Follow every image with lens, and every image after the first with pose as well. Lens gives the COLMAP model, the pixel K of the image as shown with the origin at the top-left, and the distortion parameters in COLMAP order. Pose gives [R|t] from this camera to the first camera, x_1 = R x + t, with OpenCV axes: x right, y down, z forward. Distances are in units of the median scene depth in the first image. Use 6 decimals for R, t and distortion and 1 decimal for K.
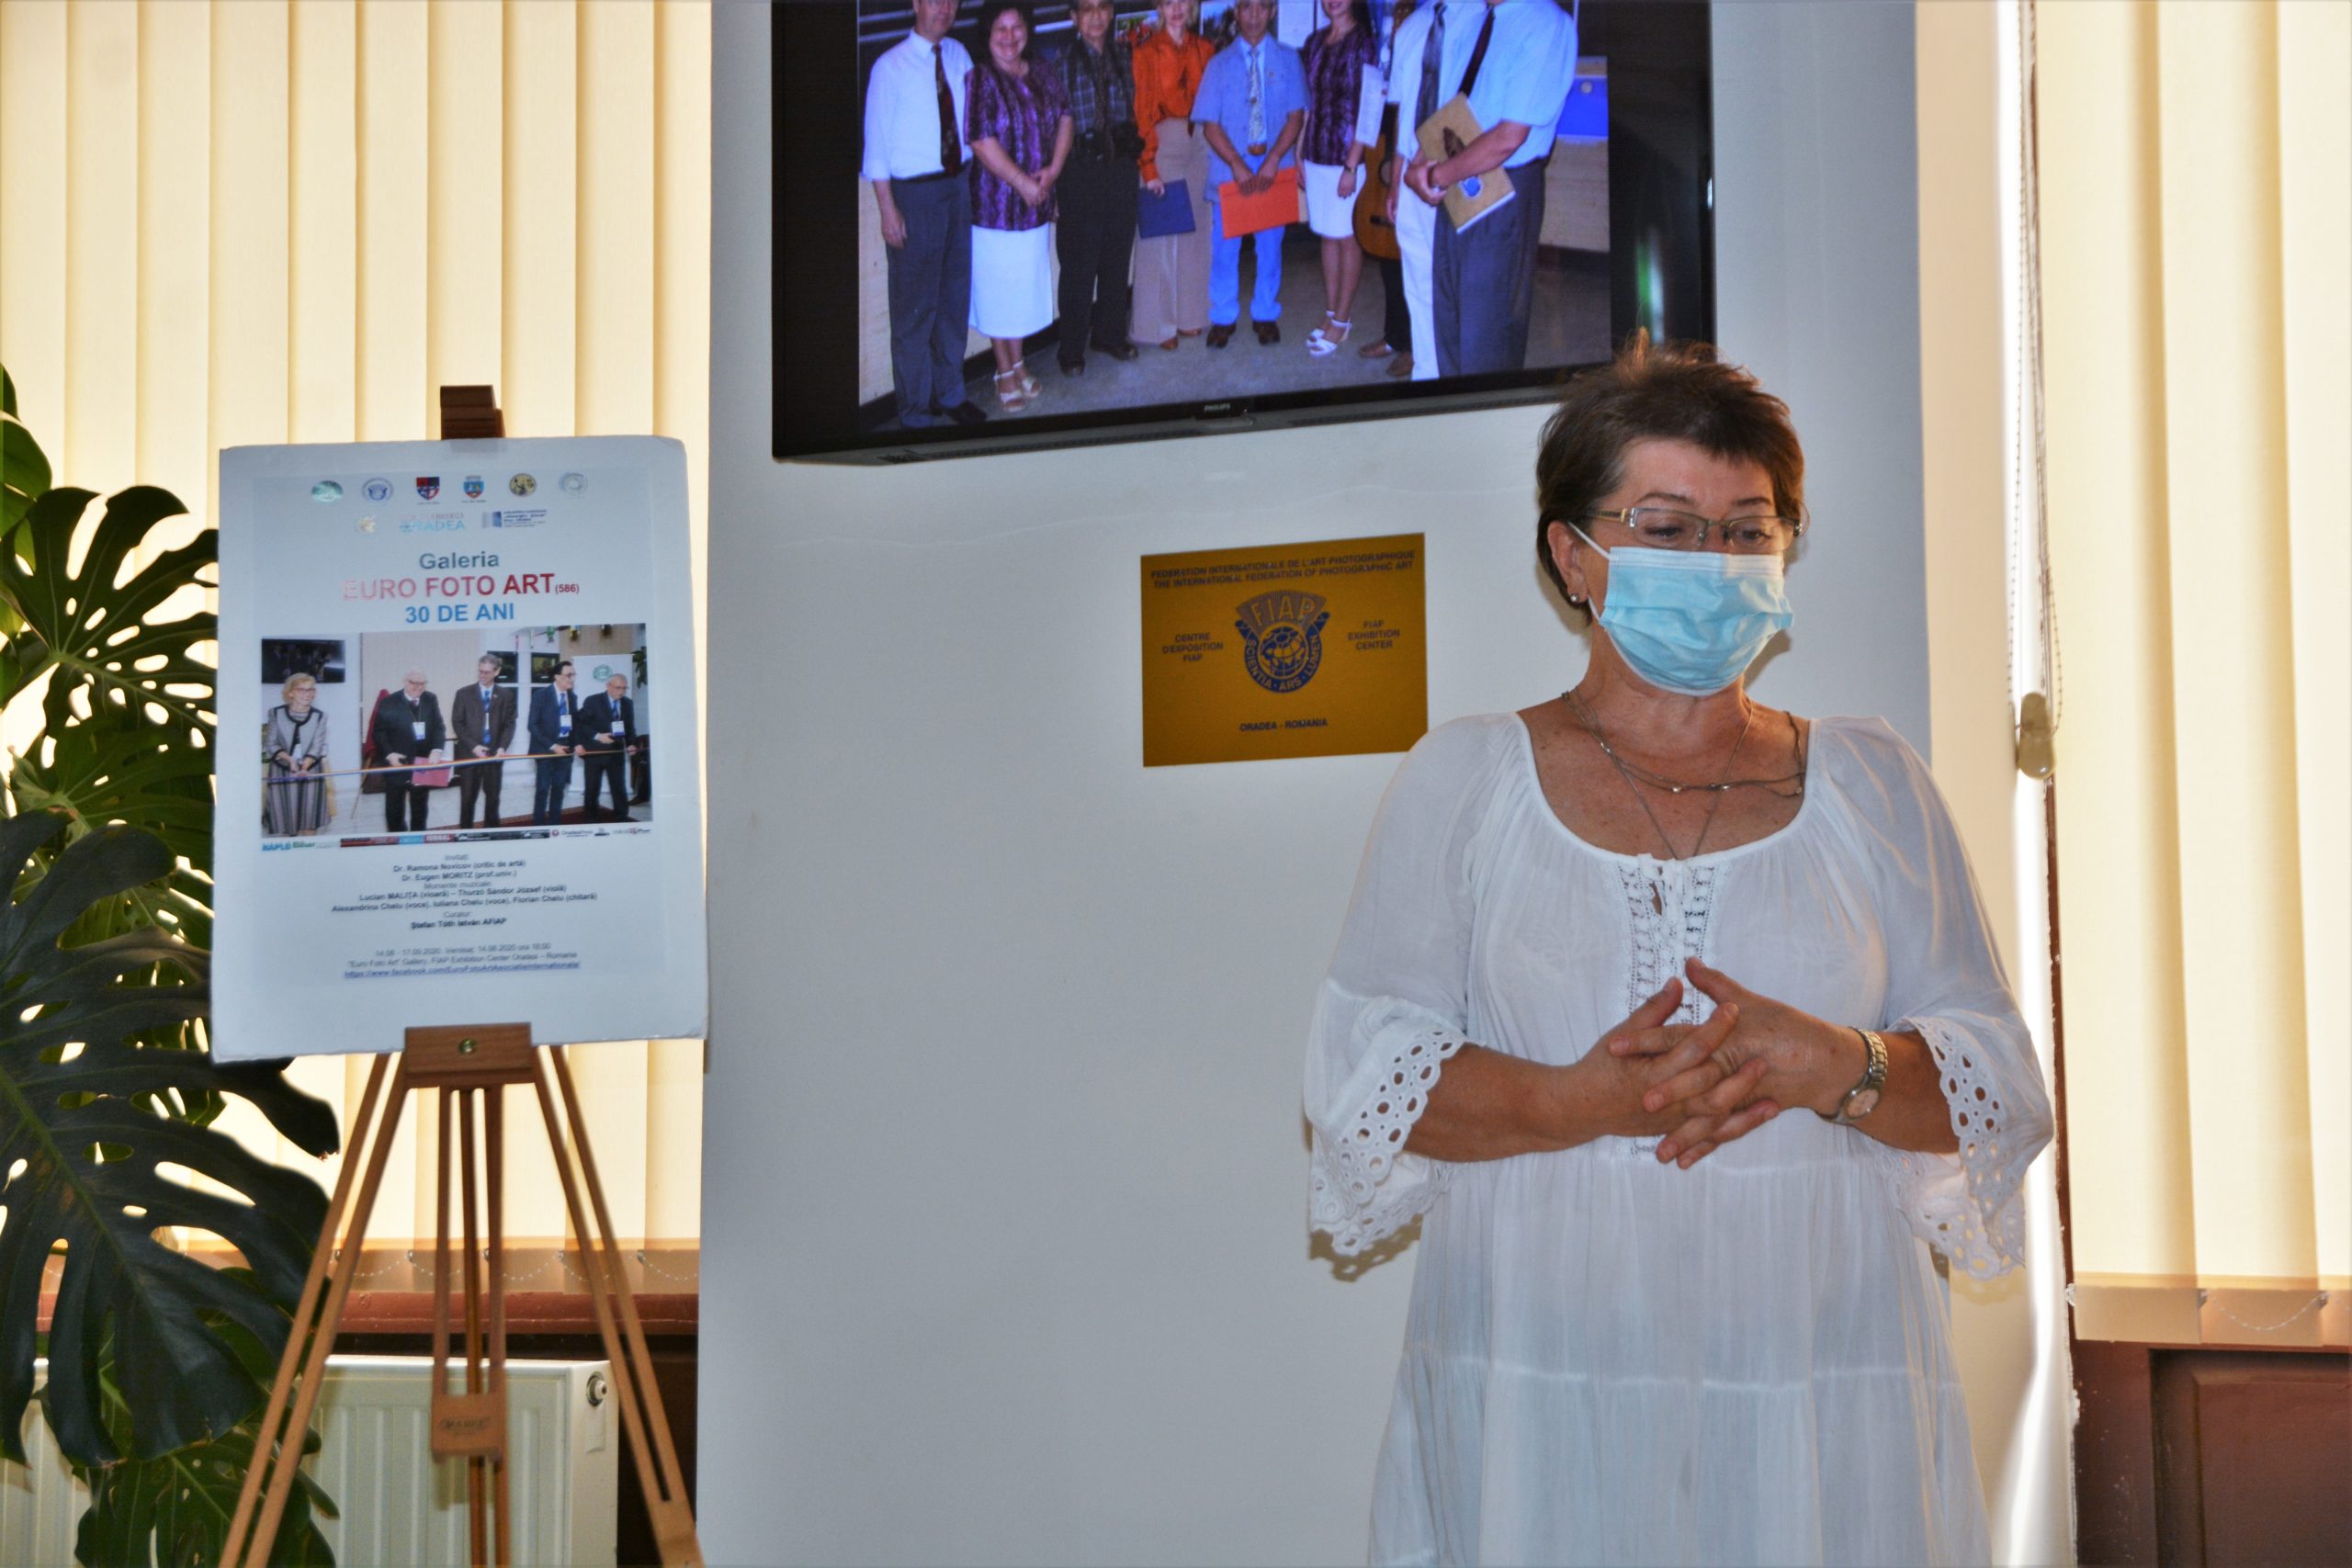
lens RADIAL K [[4020.1, 0, 1176.0], [0, 4020.1, 784.0], [0, 0, 1]] dist [0.112490, 0.065475]
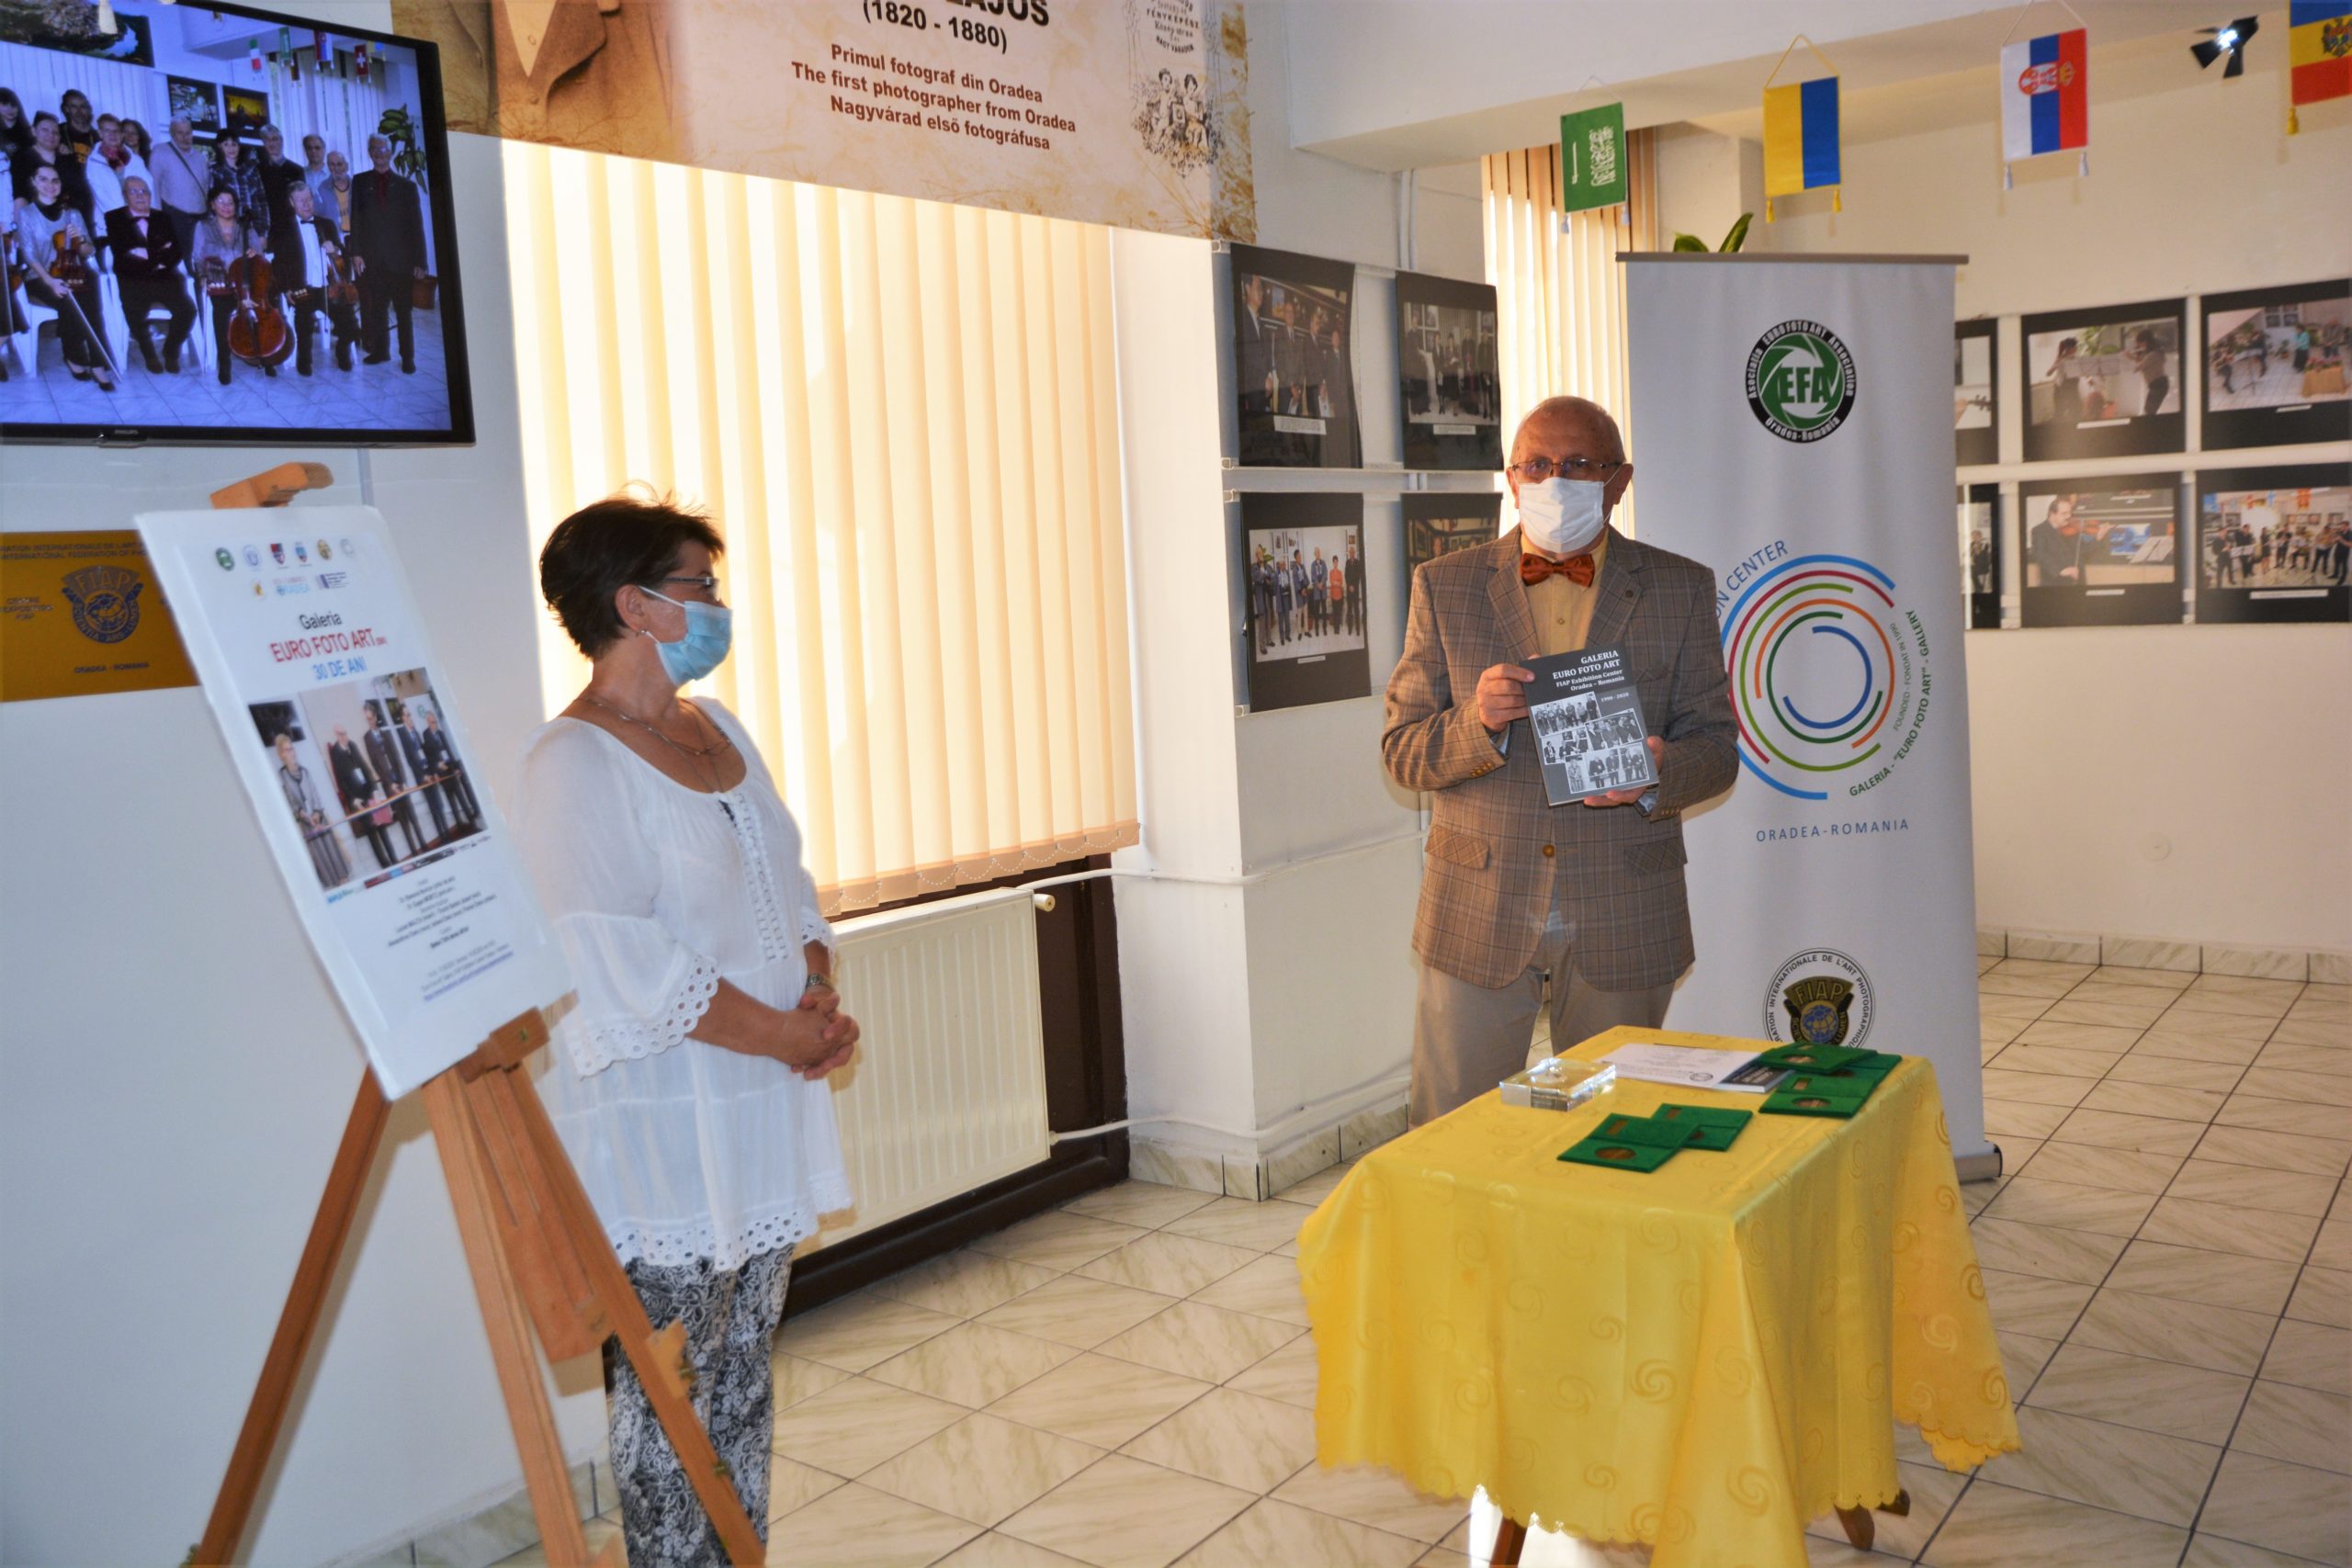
lens RADIAL K [[1974.2, 0, 1196.2], [0, 1974.2, 737.4], [0, 0, 1]] dist [-0.077450, 0.140309]
pose [[0.240321, -0.085799, 0.966894, -0.659795], [-0.033213, 0.994776, 0.096528, -0.084797], [-0.970125, -0.055311, 0.236216, 0.637274]]
